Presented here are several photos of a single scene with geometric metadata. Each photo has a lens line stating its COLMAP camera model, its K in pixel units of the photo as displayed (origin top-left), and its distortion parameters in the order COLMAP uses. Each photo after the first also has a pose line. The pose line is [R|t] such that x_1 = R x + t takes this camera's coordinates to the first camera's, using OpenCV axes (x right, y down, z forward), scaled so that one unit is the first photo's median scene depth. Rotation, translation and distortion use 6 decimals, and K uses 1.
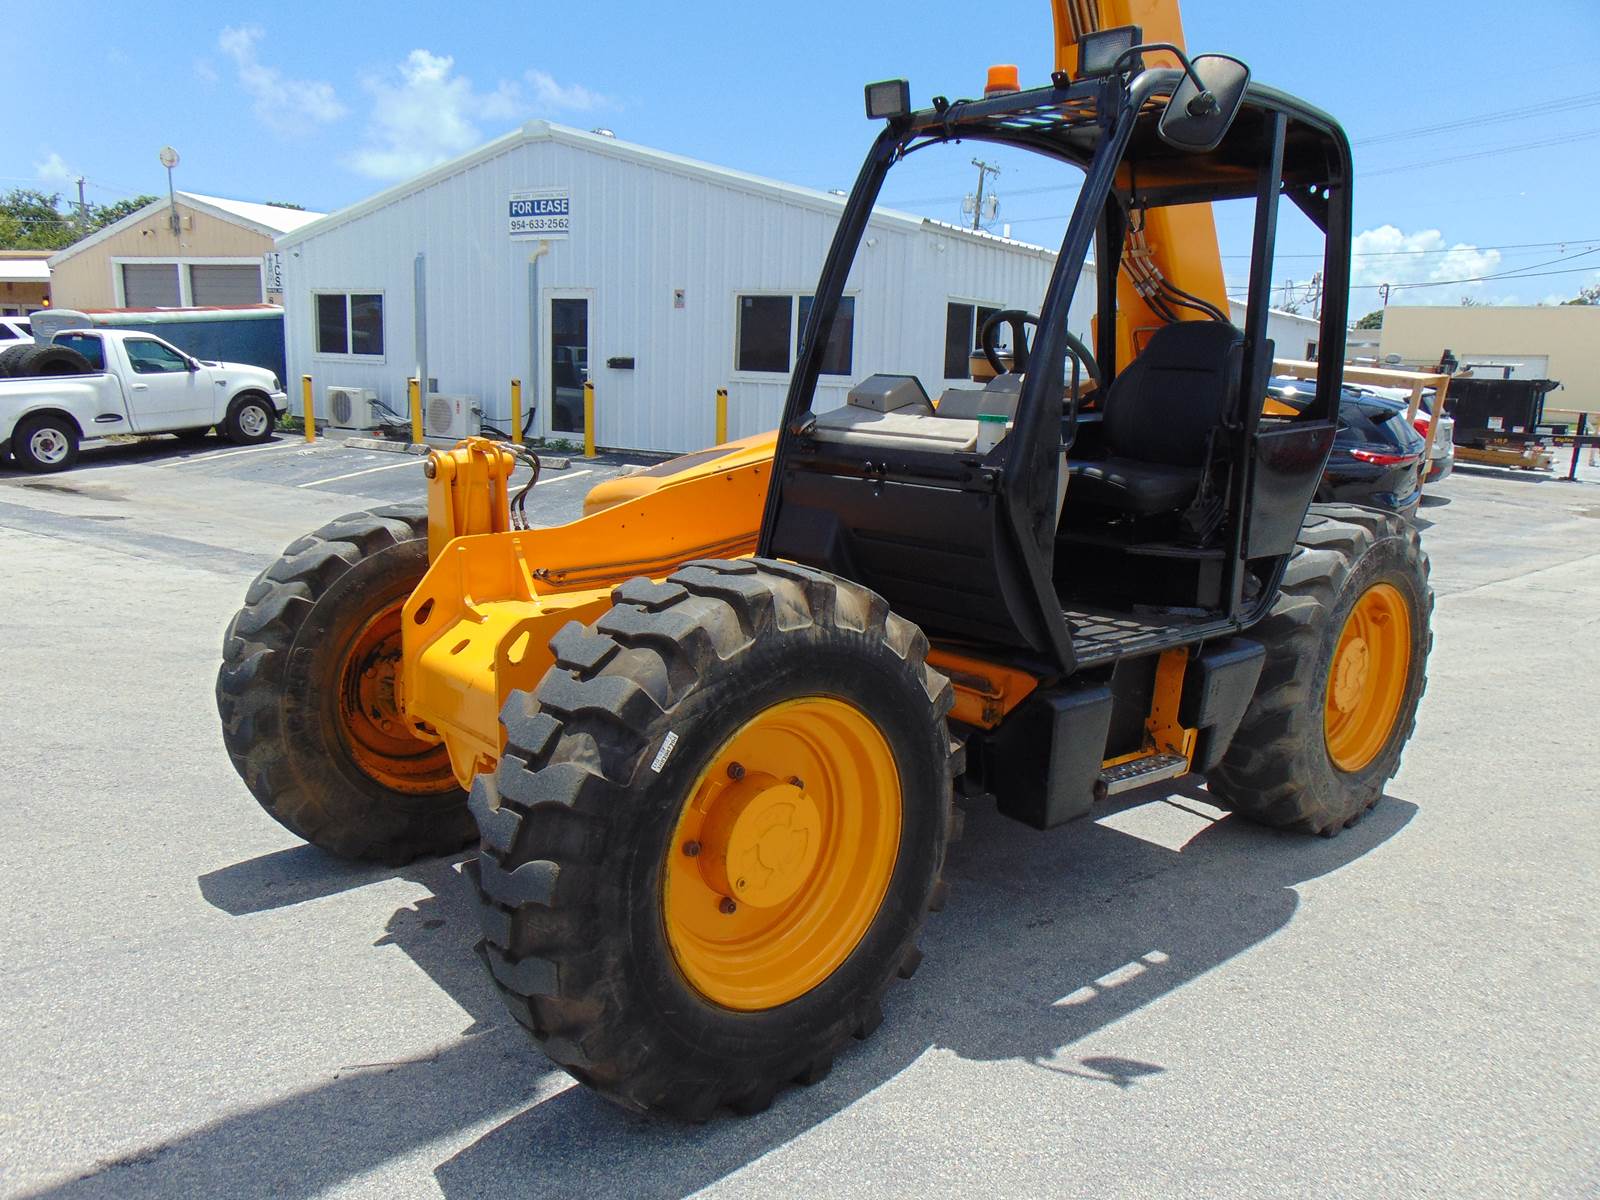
lens RADIAL K [[1175.9, 0, 789.9], [0, 1175.9, 587.1], [0, 0, 1]] dist [0.033123, -0.005263]
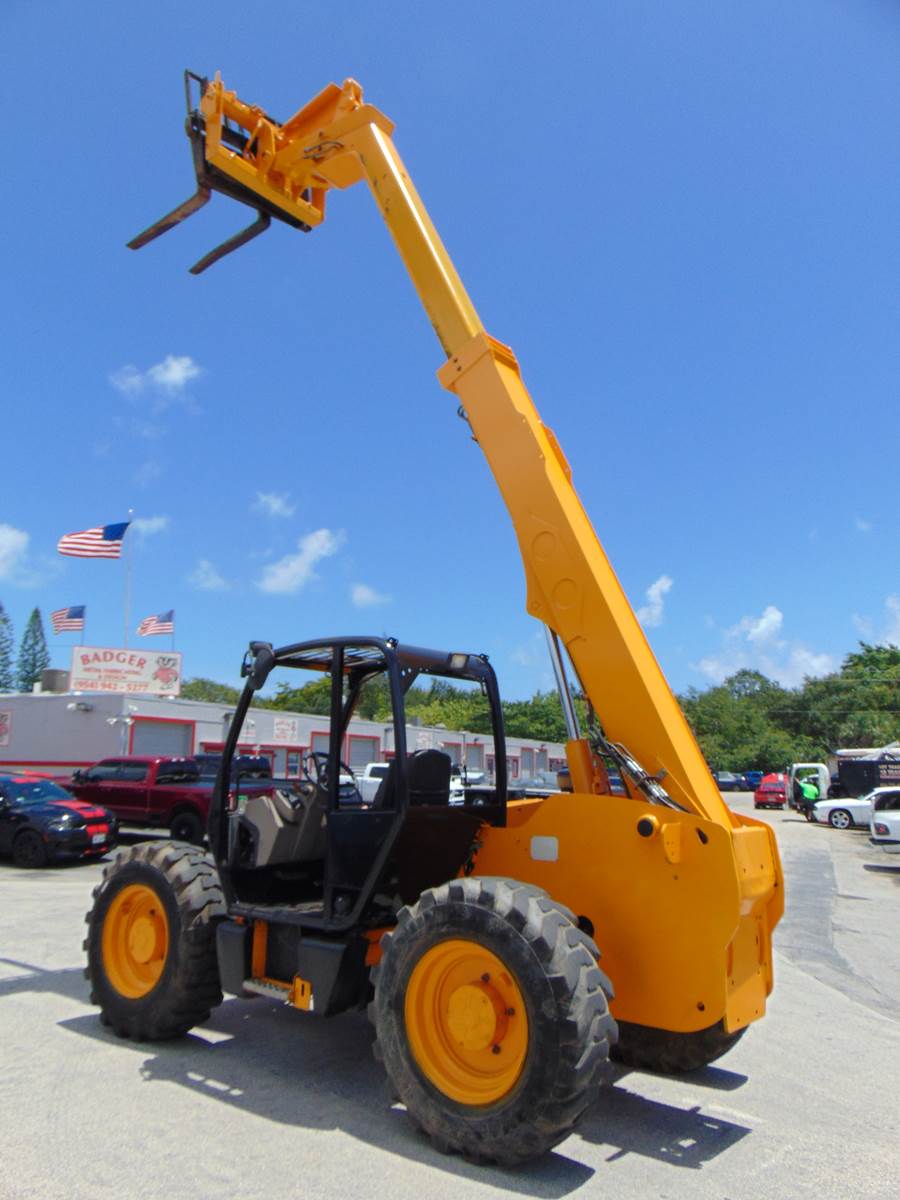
lens RADIAL K [[889.8, 0, 441.6], [0, 889.8, 610.0], [0, 0, 1]] dist [-0.003099, 0.039866]
pose [[0.161724, -0.219614, -0.962089, 0.354640], [-0.178654, 0.952298, -0.247410, -0.021617], [0.970530, 0.211893, 0.114775, 0.189562]]
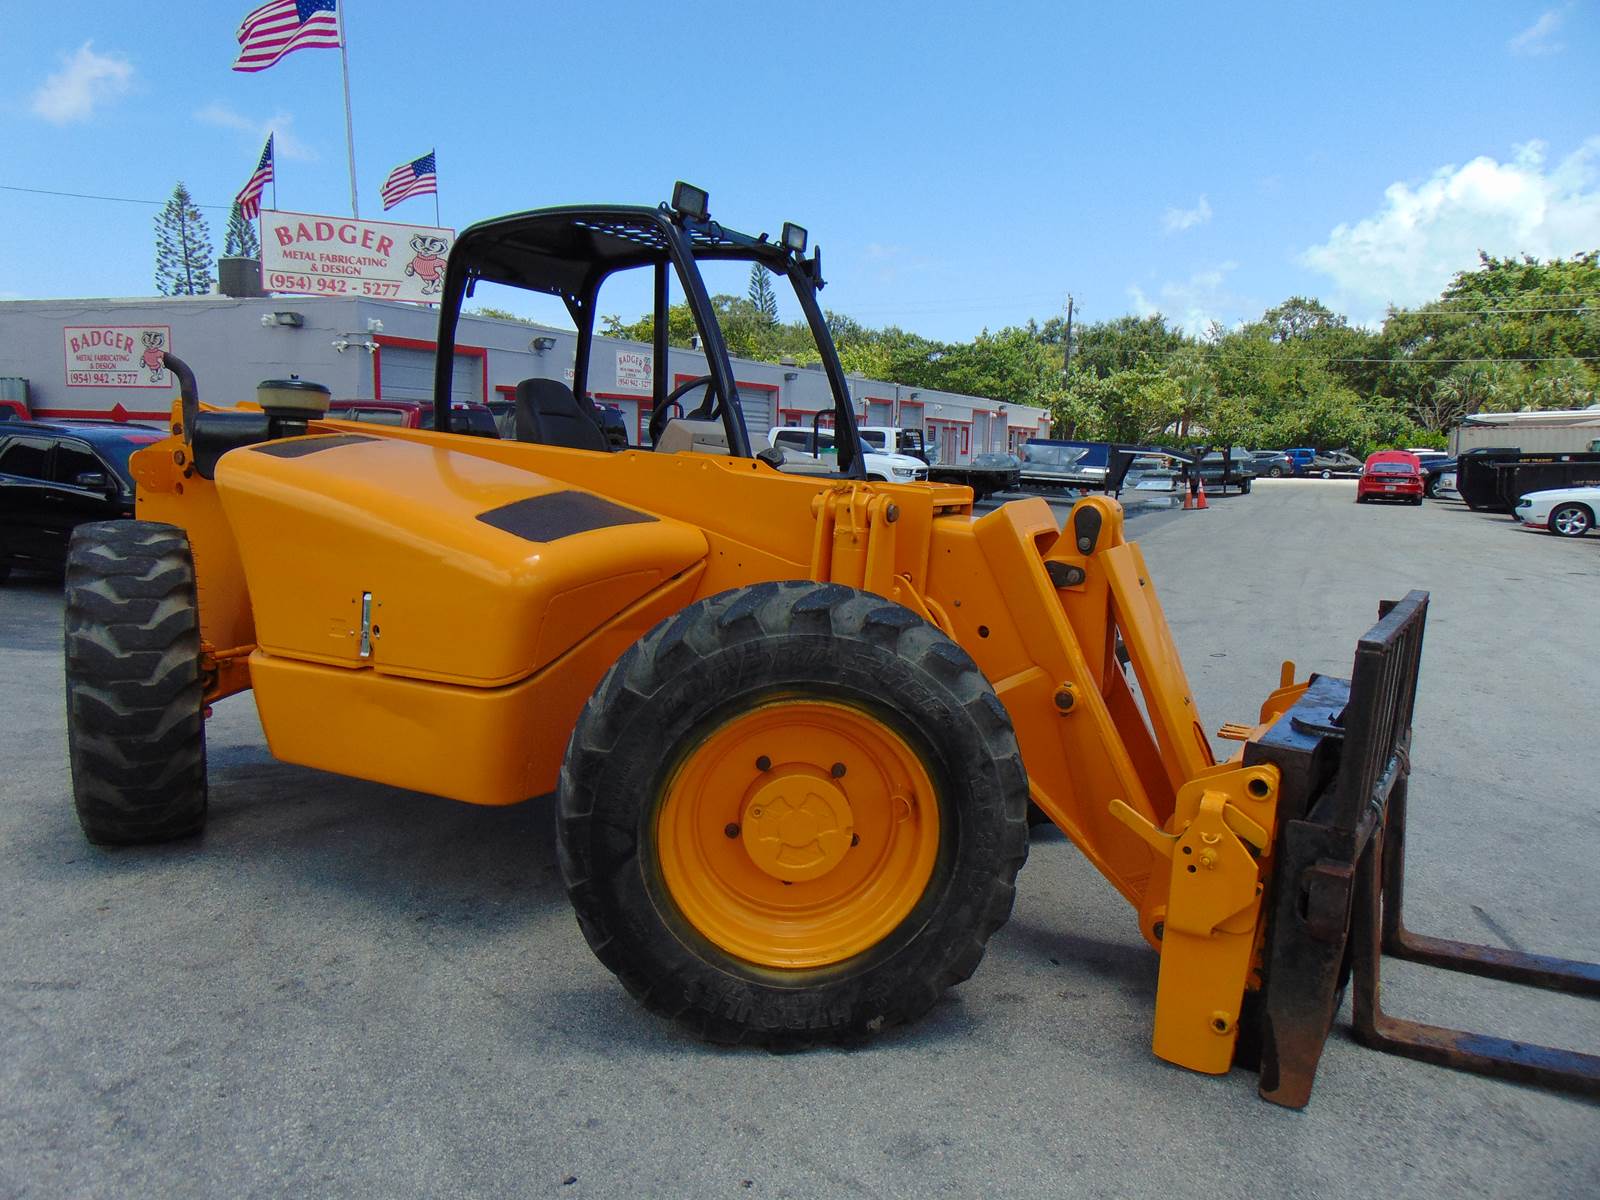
lens RADIAL K [[1186.4, 0, 805.9], [0, 1186.4, 598.8], [0, 0, 1]] dist [-0.003099, 0.039866]
pose [[0.150838, 0.081225, -0.985216, -0.036428], [-0.186678, 0.981028, 0.052299, -0.018501], [0.970773, 0.176029, 0.163139, 0.150777]]
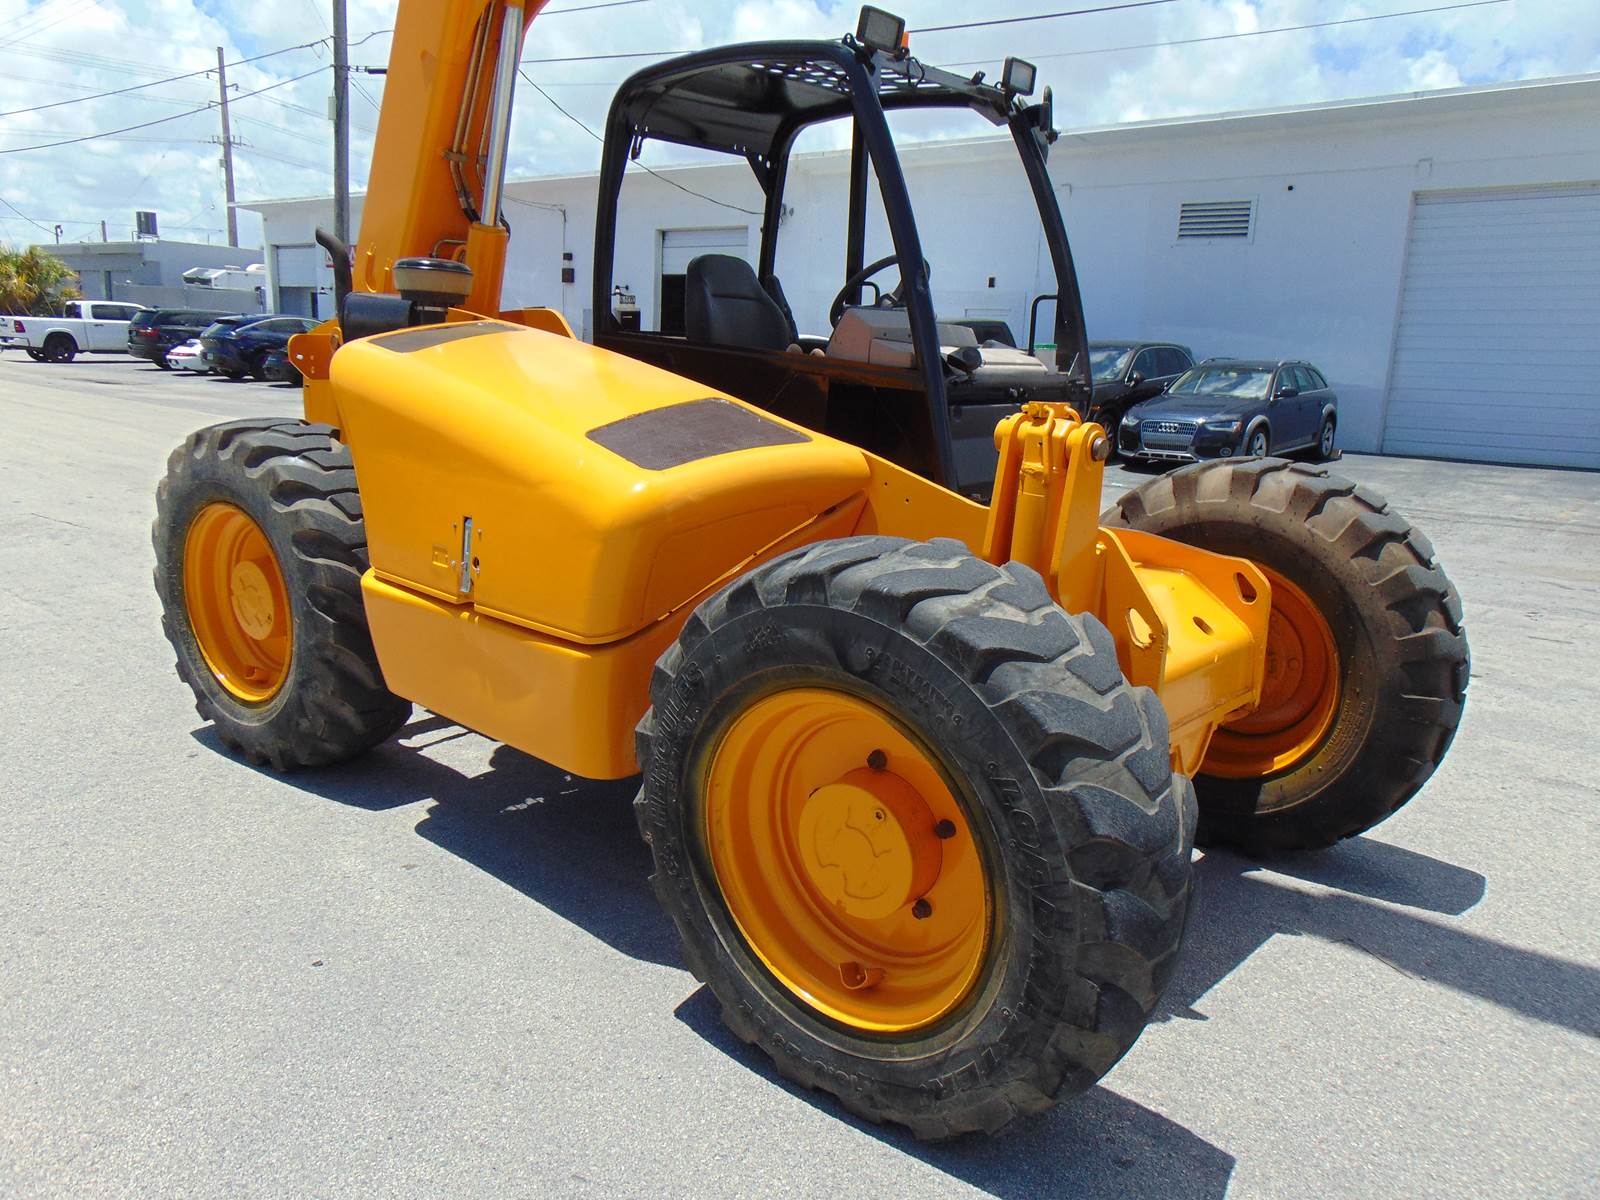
lens RADIAL K [[1186.4, 0, 812.9], [0, 1186.4, 599.1], [0, 0, 1]] dist [-0.003099, 0.039866]
pose [[-0.053381, 0.192386, -0.979866, -0.077236], [-0.210226, 0.957108, 0.199370, -0.028788], [0.976194, 0.216636, -0.010647, 0.164729]]
